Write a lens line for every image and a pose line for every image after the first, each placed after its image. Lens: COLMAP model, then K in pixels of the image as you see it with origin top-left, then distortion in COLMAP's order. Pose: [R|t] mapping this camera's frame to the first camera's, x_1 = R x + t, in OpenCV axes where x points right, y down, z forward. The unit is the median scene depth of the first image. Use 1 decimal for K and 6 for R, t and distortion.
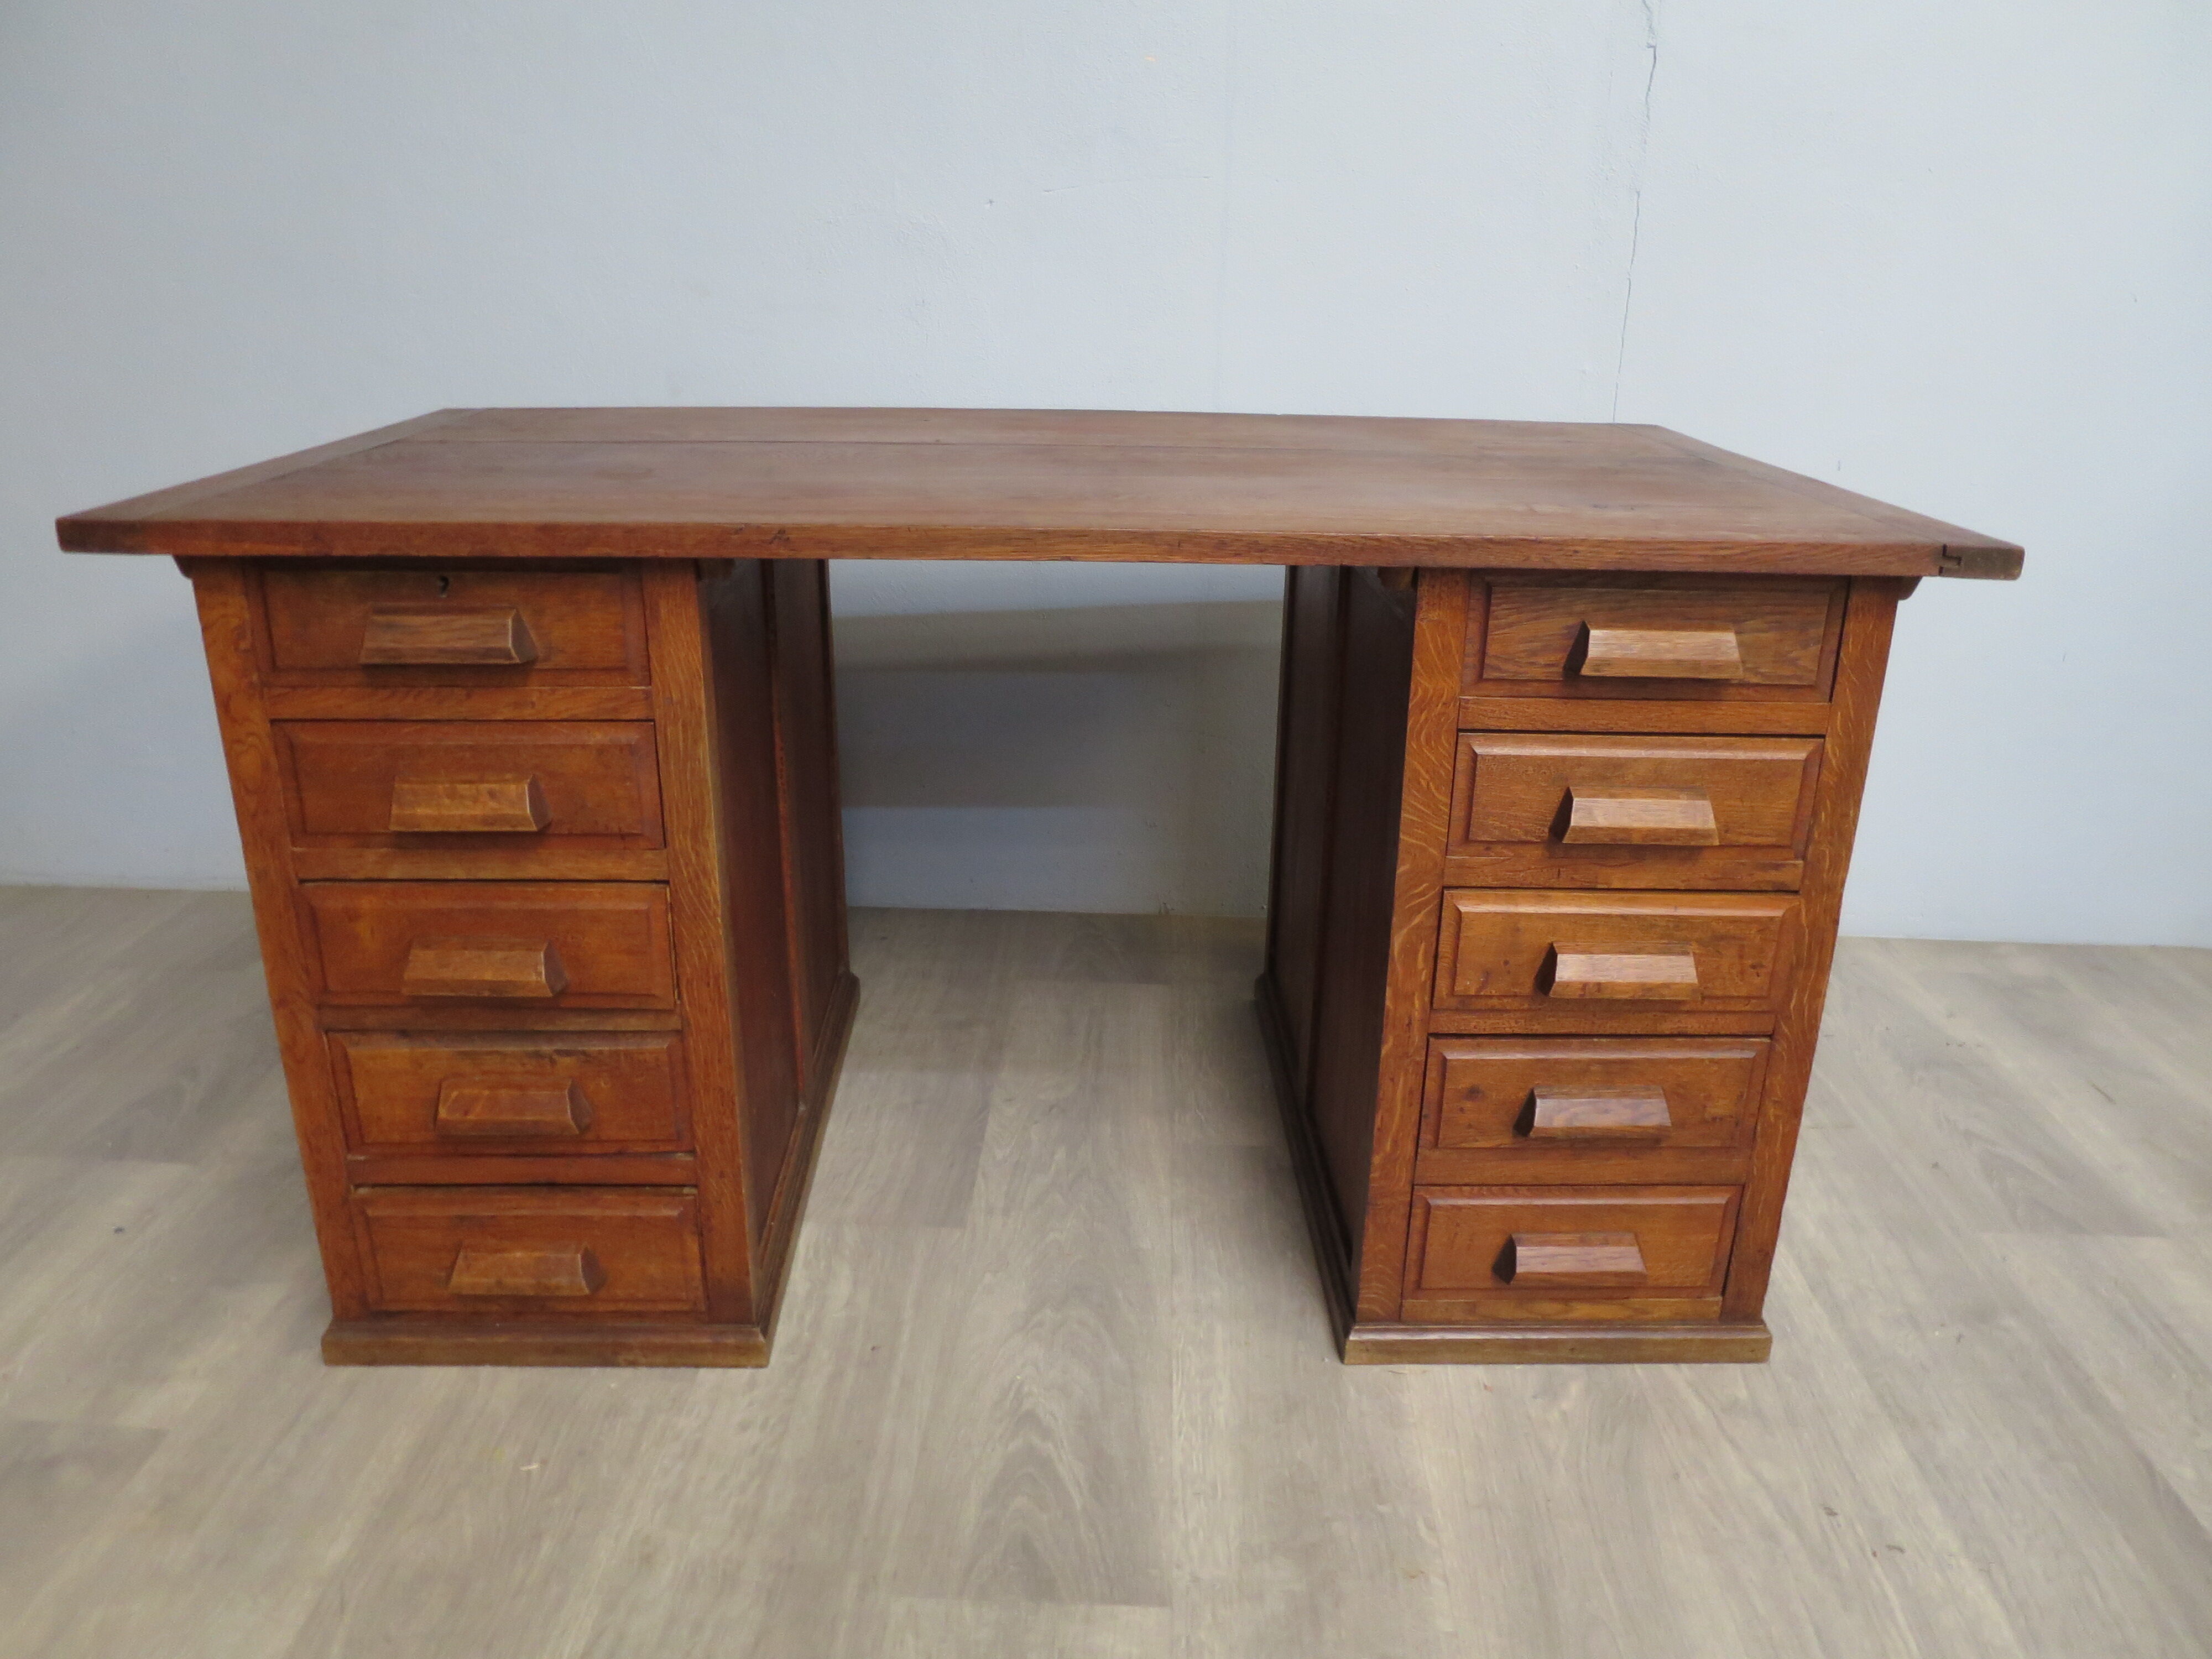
lens RADIAL K [[1587.8, 0, 1106.0], [0, 1587.8, 829.5], [0, 0, 1]] dist [-0.041648, 0.009010]
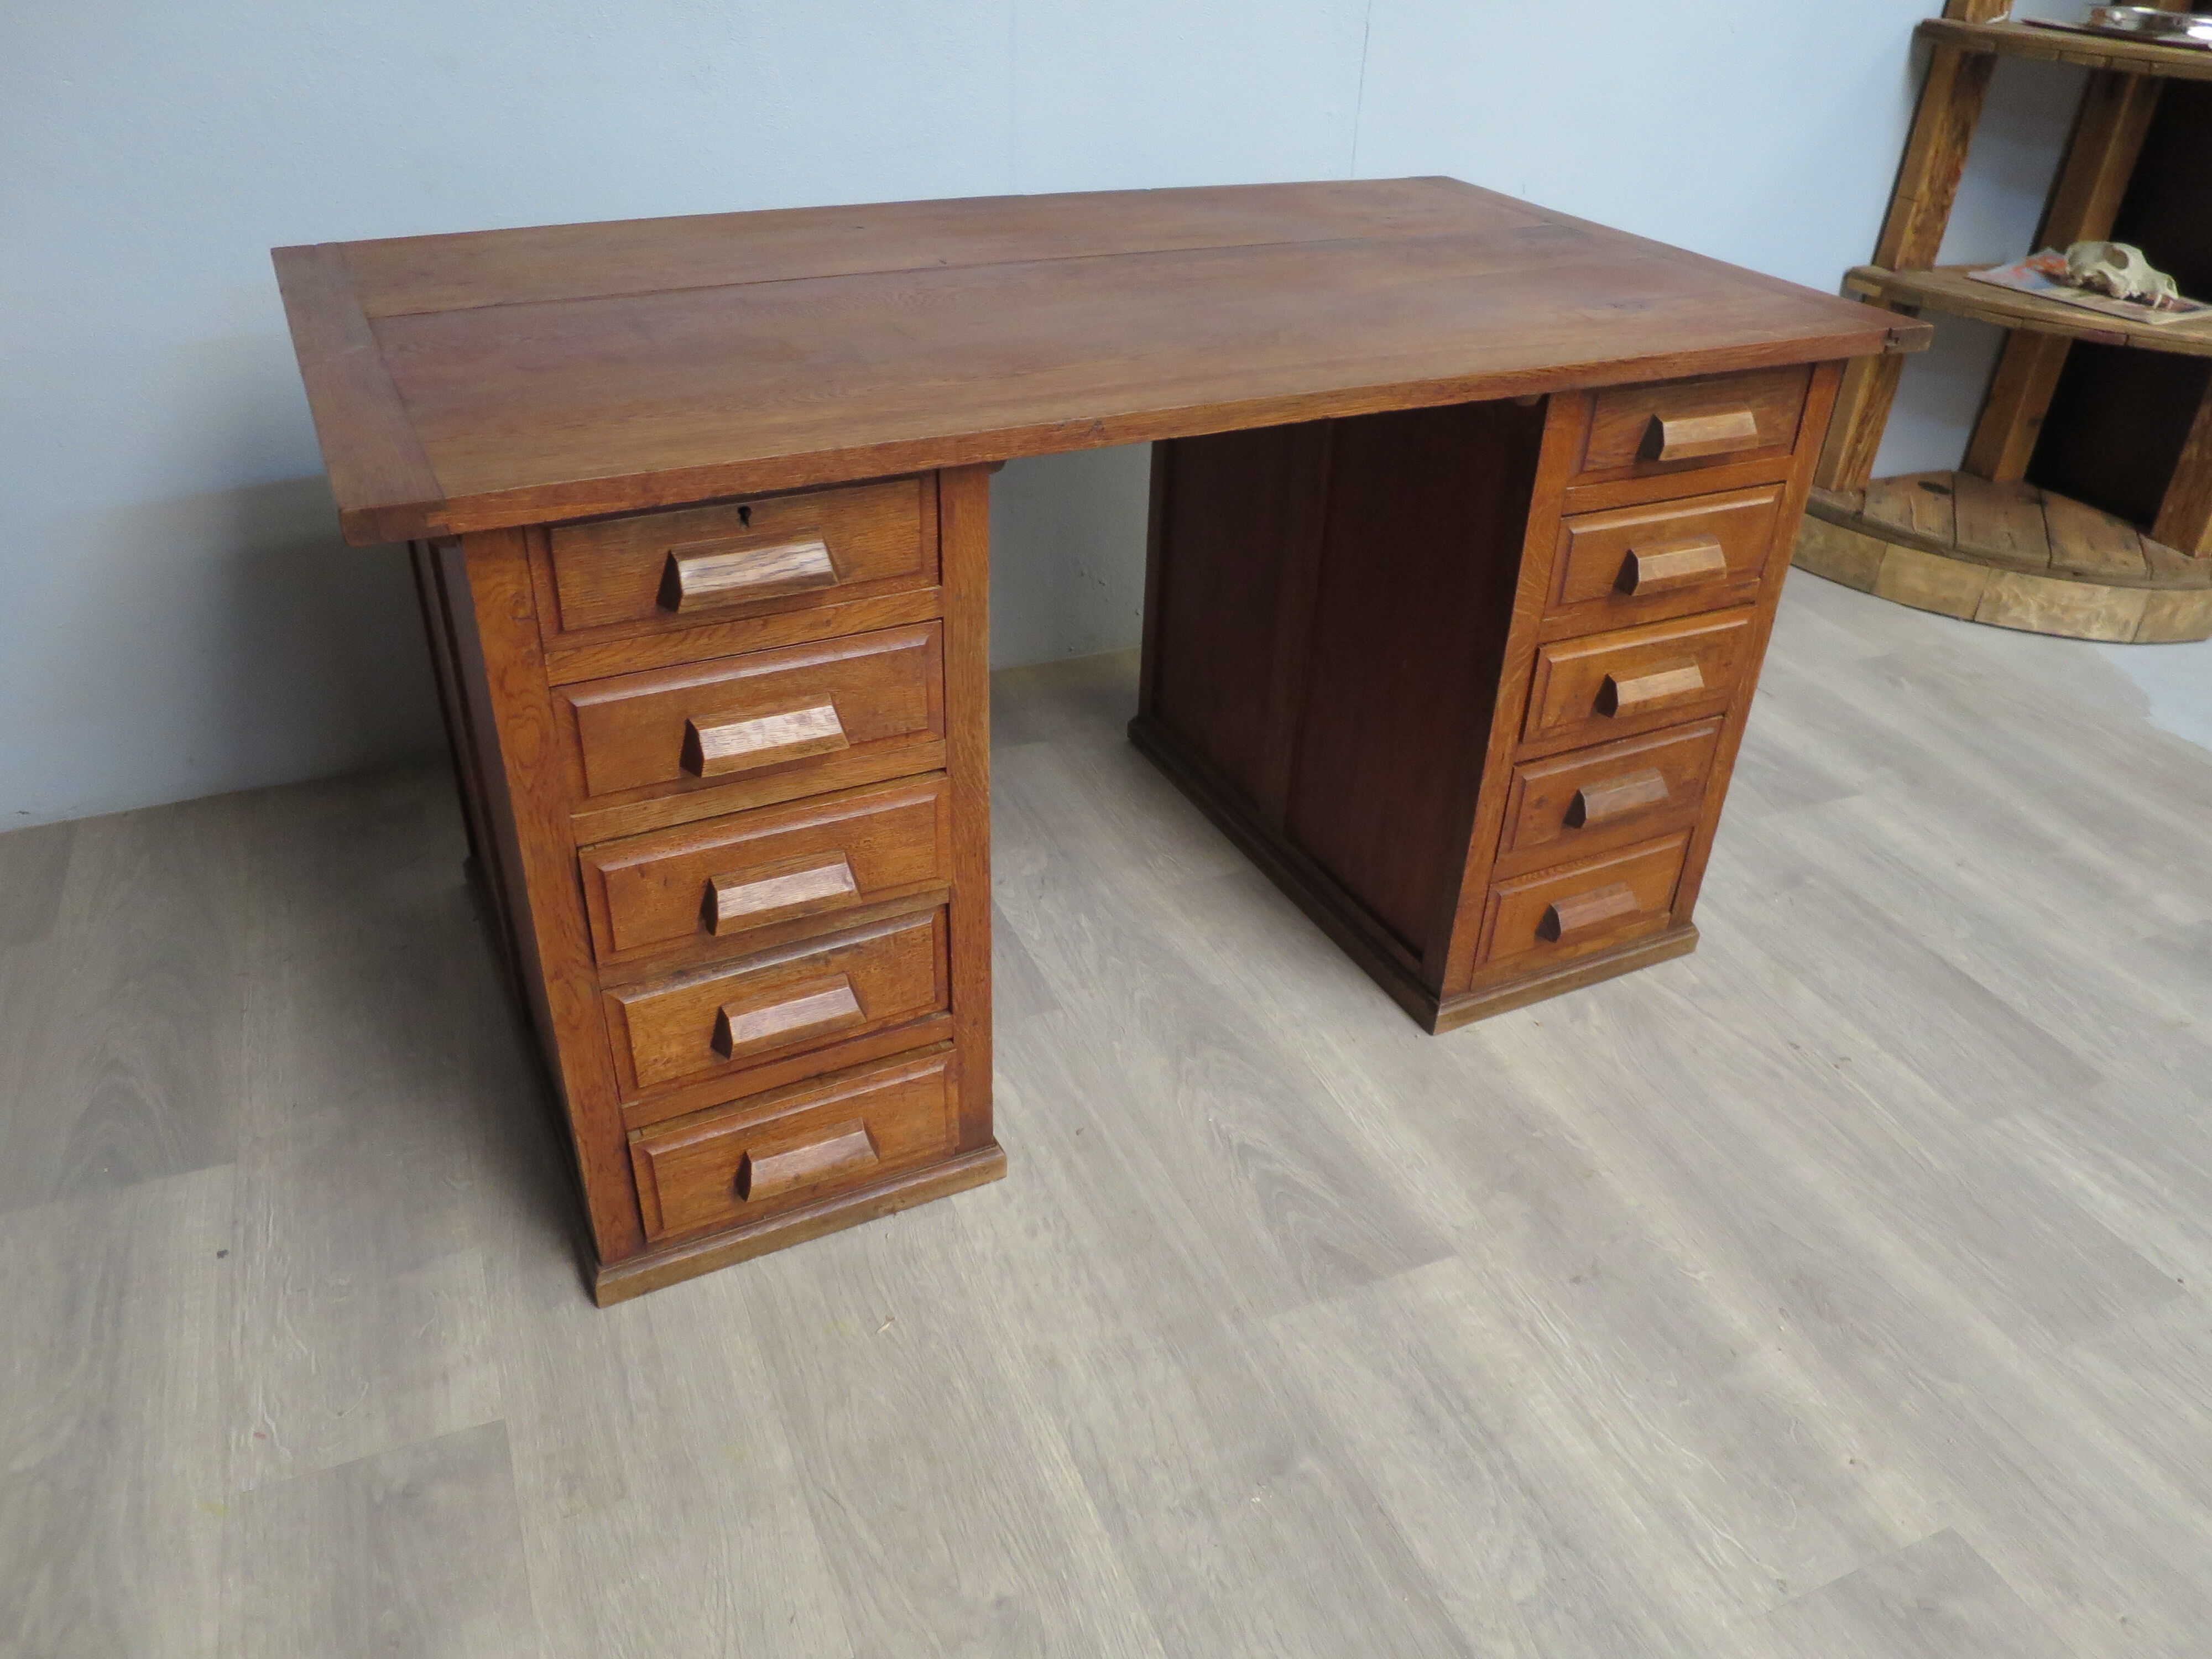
lens RADIAL K [[1592.9, 0, 1112.4], [0, 1592.9, 821.9], [0, 0, 1]] dist [-0.042007, 0.007377]
pose [[0.902872, -0.210072, 0.375089, -0.537815], [0.127417, 0.964041, 0.233215, -0.150303], [-0.410593, -0.162771, 0.897173, 0.025765]]
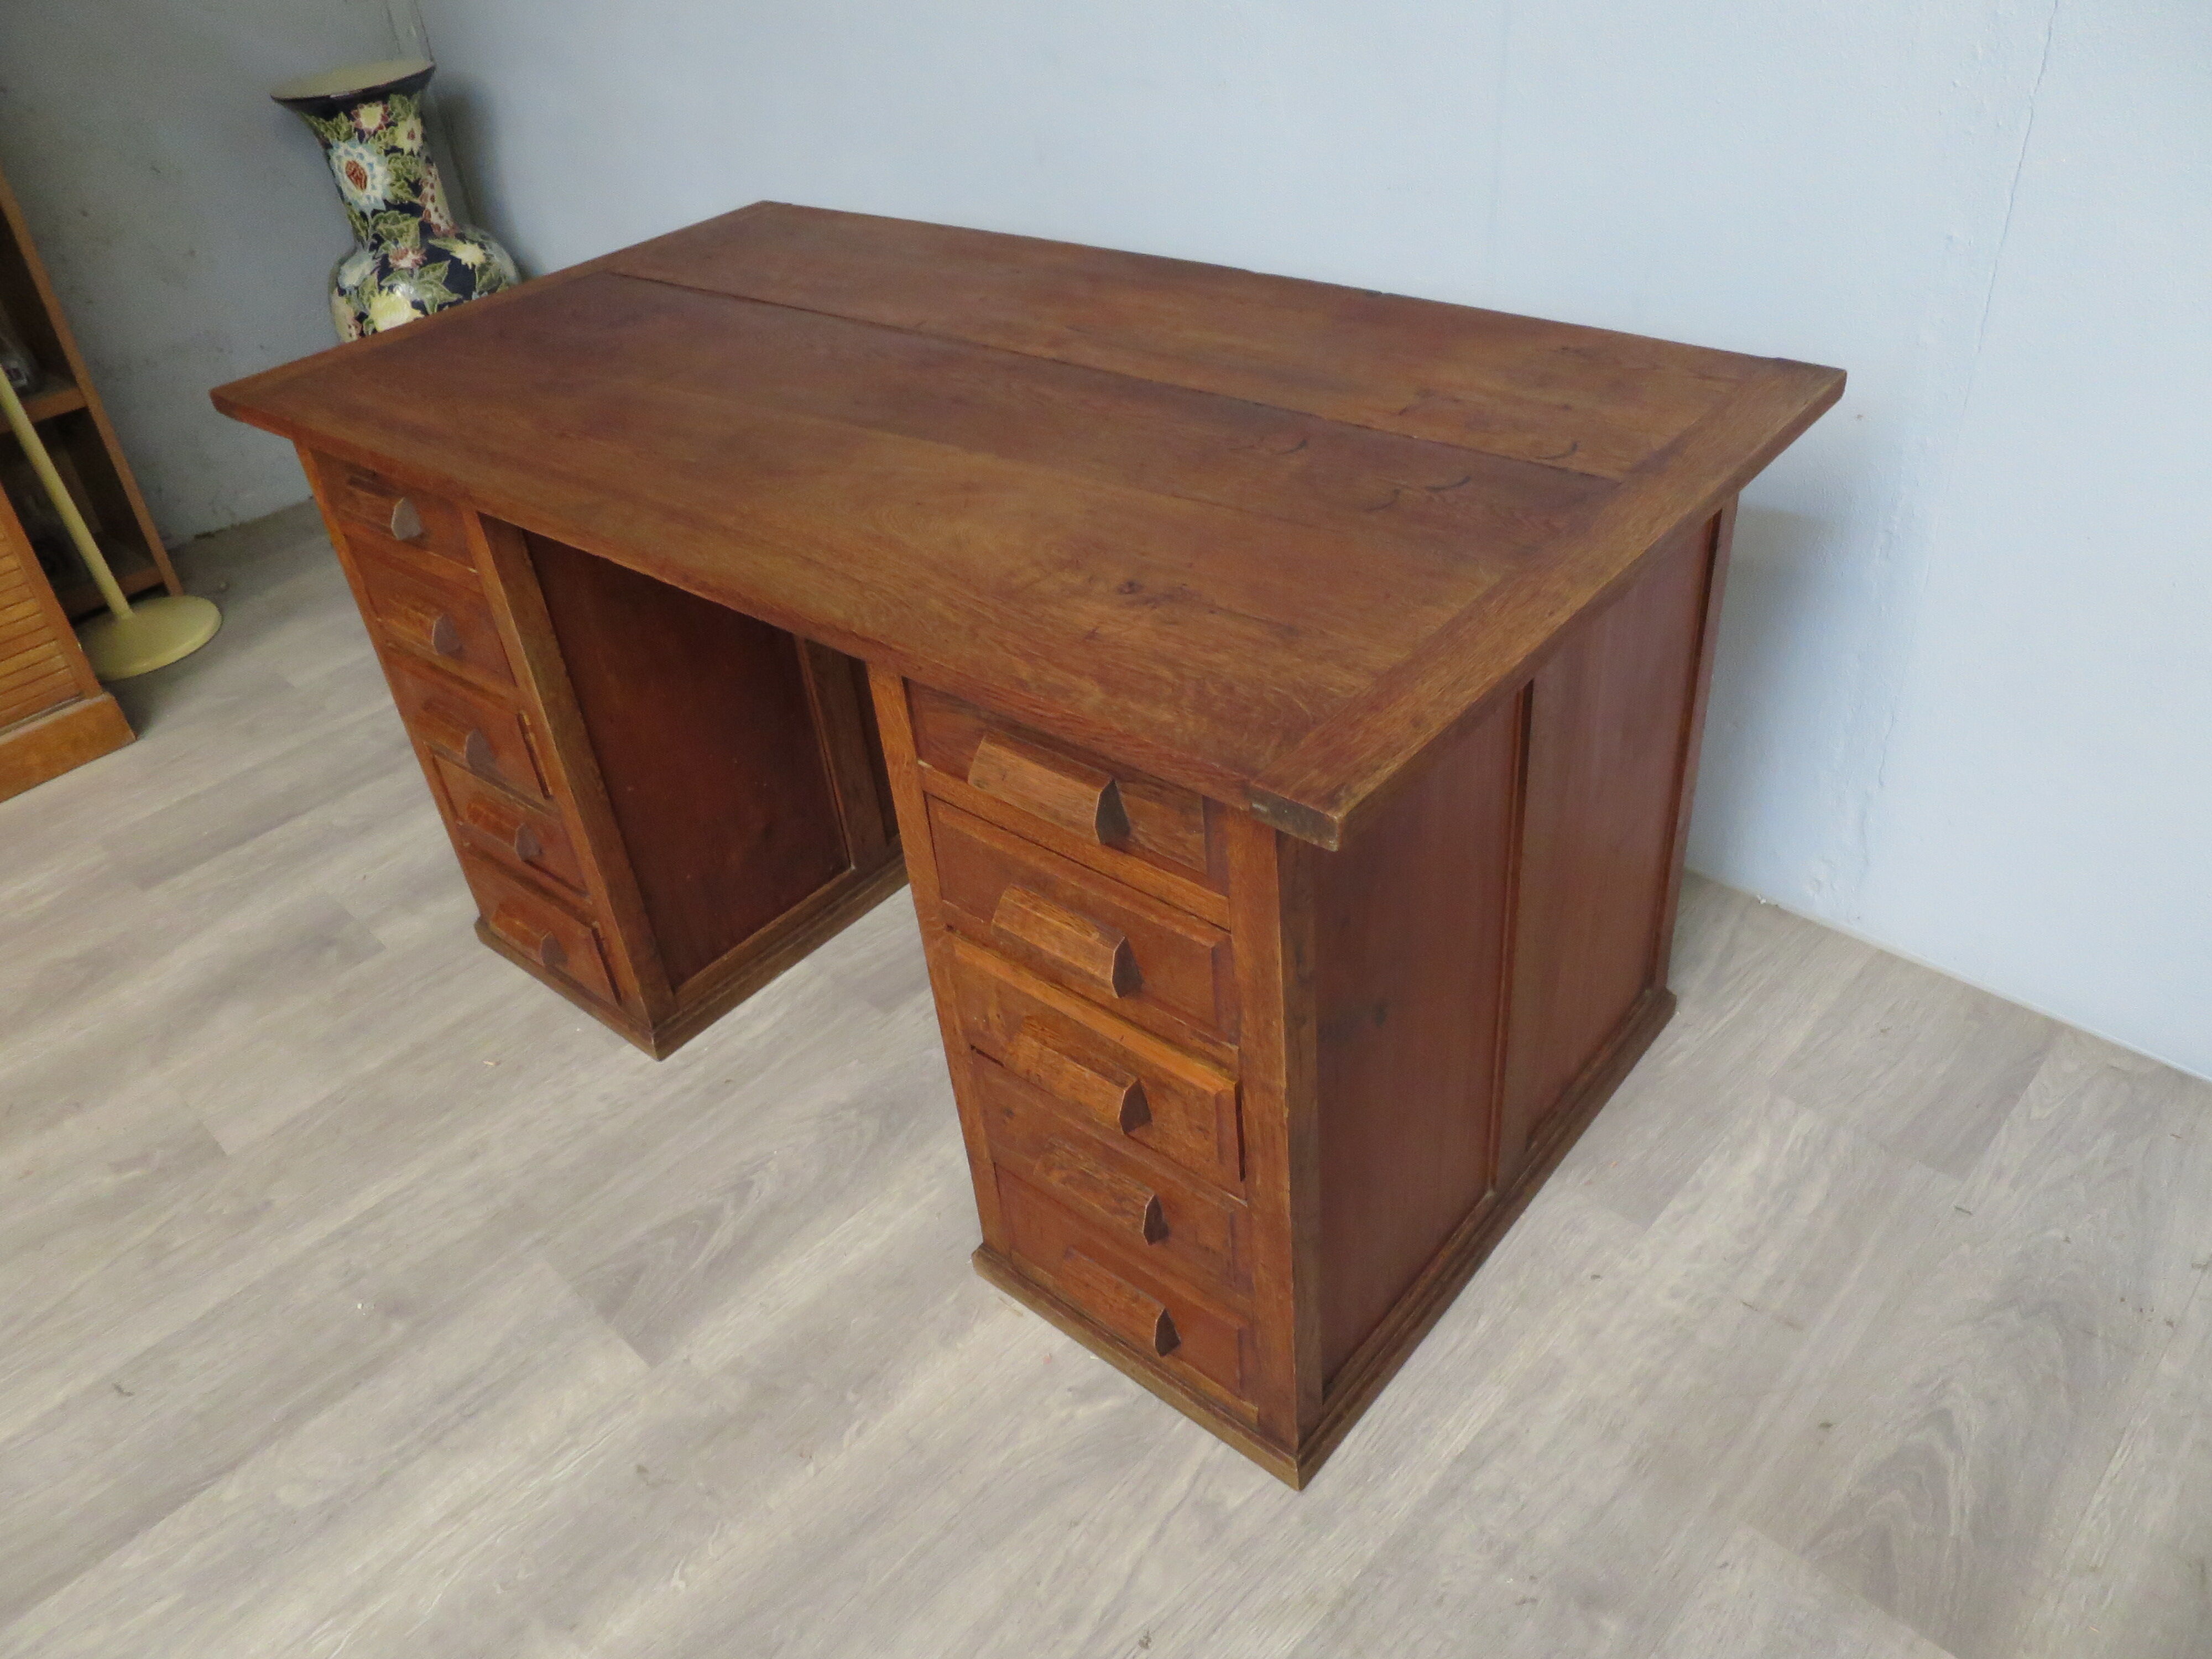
lens RADIAL K [[1586.7, 0, 1110.5], [0, 1586.7, 828.1], [0, 0, 1]] dist [-0.037919, 0.004067]
pose [[0.741163, 0.323596, -0.588186, 0.826332], [-0.141528, 0.931782, 0.334293, -0.358309], [0.656237, -0.164521, 0.736400, 0.320533]]
